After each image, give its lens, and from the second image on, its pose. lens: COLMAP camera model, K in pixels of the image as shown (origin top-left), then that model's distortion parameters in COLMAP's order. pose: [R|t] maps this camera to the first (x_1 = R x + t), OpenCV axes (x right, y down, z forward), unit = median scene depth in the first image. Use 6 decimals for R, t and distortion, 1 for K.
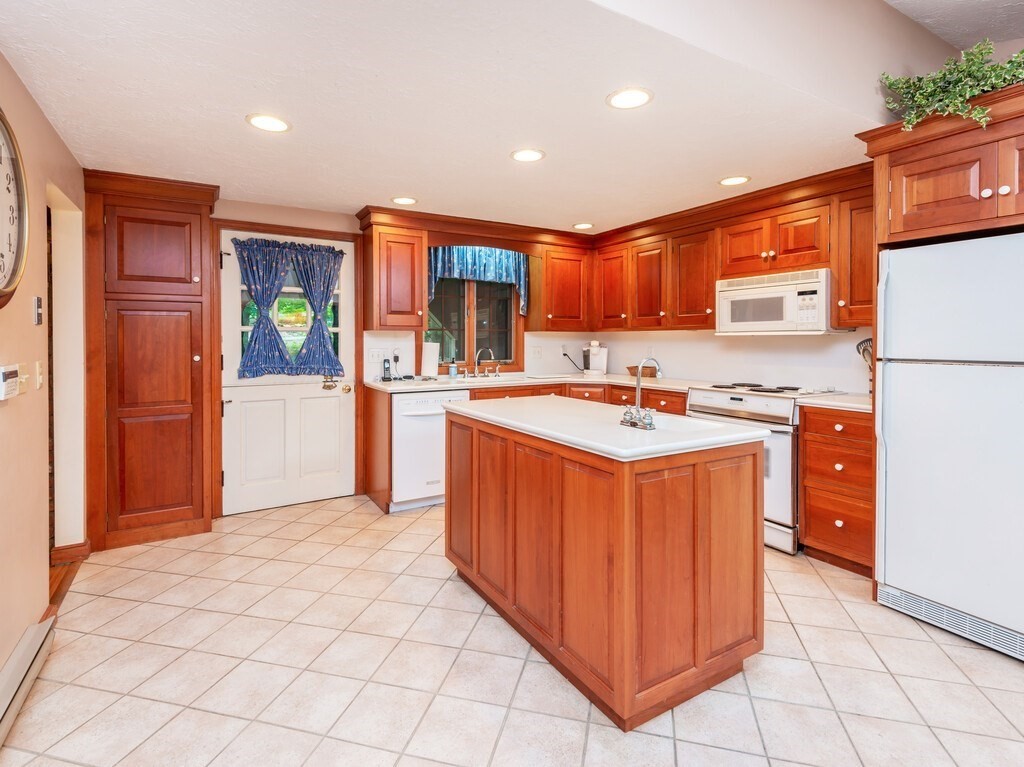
lens RADIAL K [[512.9, 0, 517.8], [0, 512.9, 346.9], [0, 0, 1]] dist [0.001188, -0.000279]
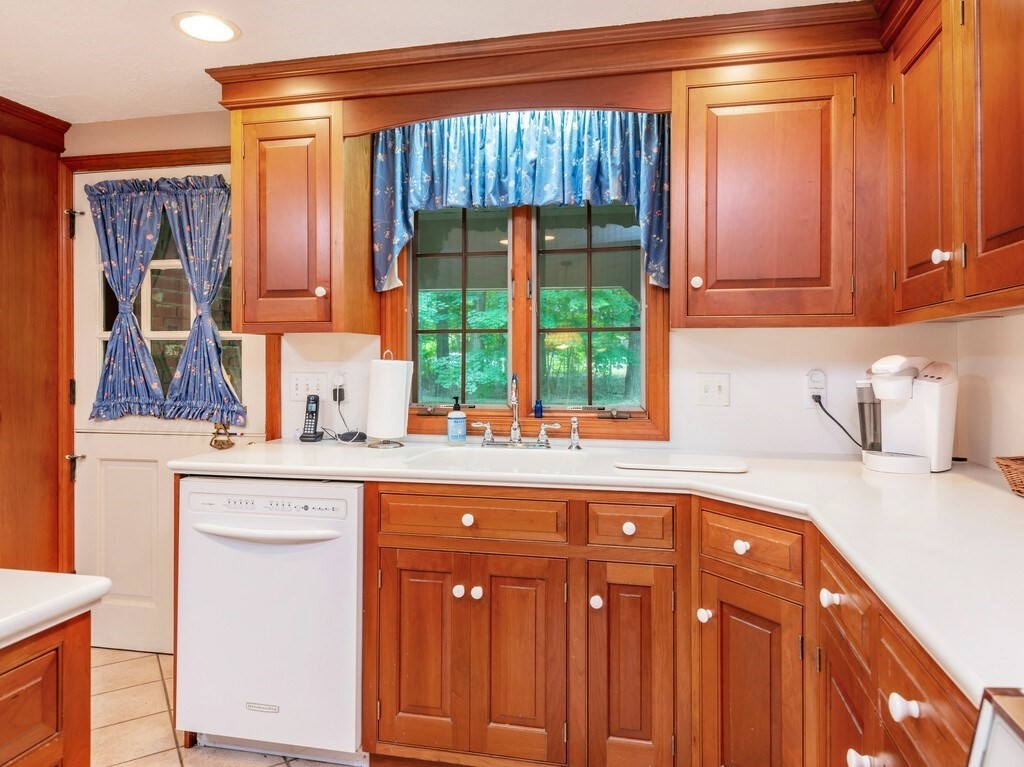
lens RADIAL K [[661.8, 0, 538.7], [0, 661.8, 356.5], [0, 0, 1]] dist [0.030261, -0.036509]
pose [[0.730731, -0.003899, -0.682654, 0.339887], [-0.010276, 0.999808, -0.016710, -0.003708], [0.682588, 0.019226, 0.730550, 0.742373]]
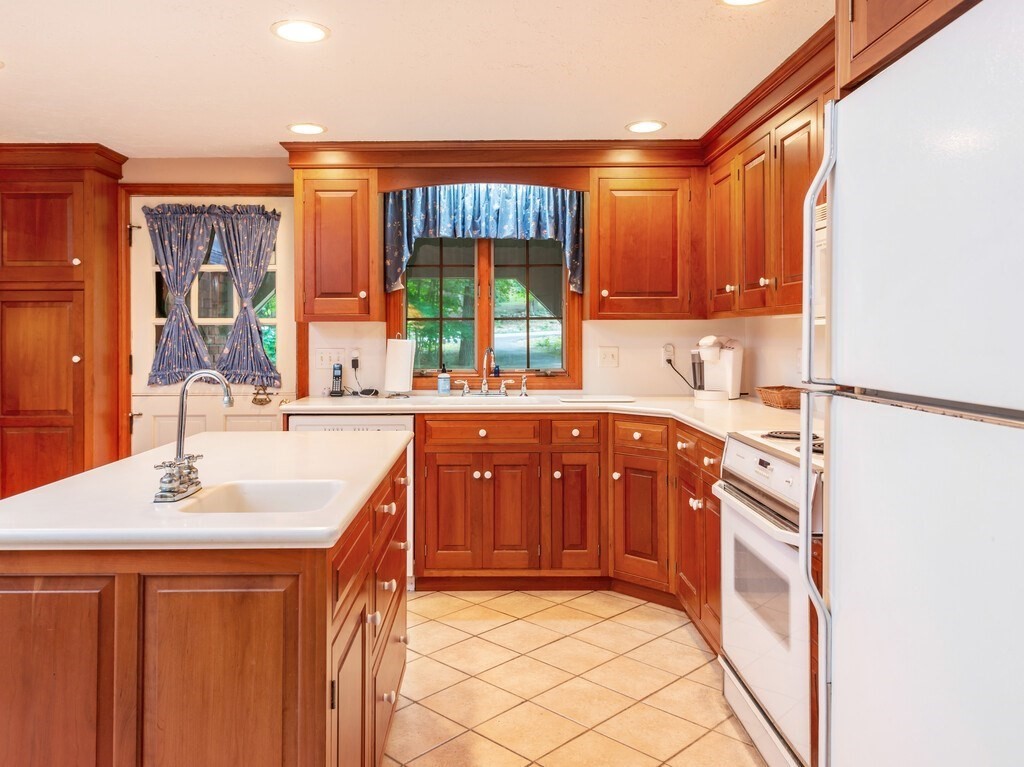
lens RADIAL K [[776.5, 0, 505.1], [0, 776.5, 332.6], [0, 0, 1]] dist [-0.002781, -0.001590]
pose [[0.859977, -0.004391, -0.510314, 0.489890], [-0.004383, 0.999863, -0.015989, -0.002180], [0.510314, 0.015987, 0.859840, 0.247636]]
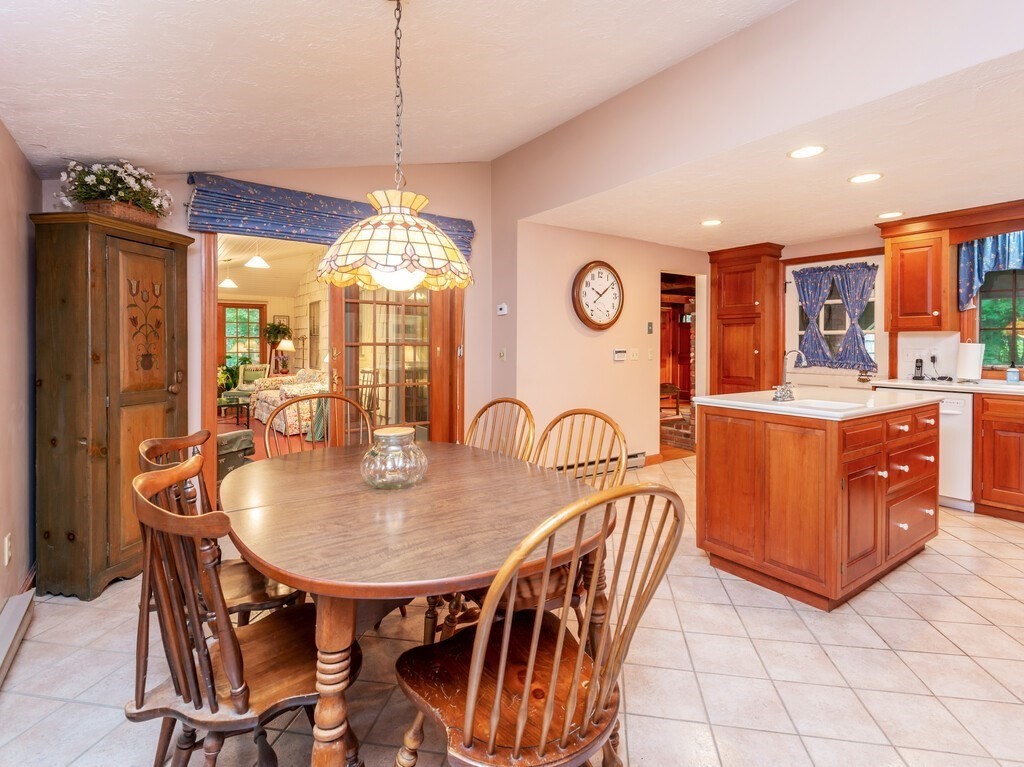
lens RADIAL K [[512.9, 0, 517.8], [0, 512.9, 346.9], [0, 0, 1]] dist [0.001188, -0.000279]
pose [[0.076397, 0.006869, -0.997054, 0.778806], [-0.018360, 0.999816, 0.005481, 0.009330], [0.996908, 0.017887, 0.076510, 0.109504]]
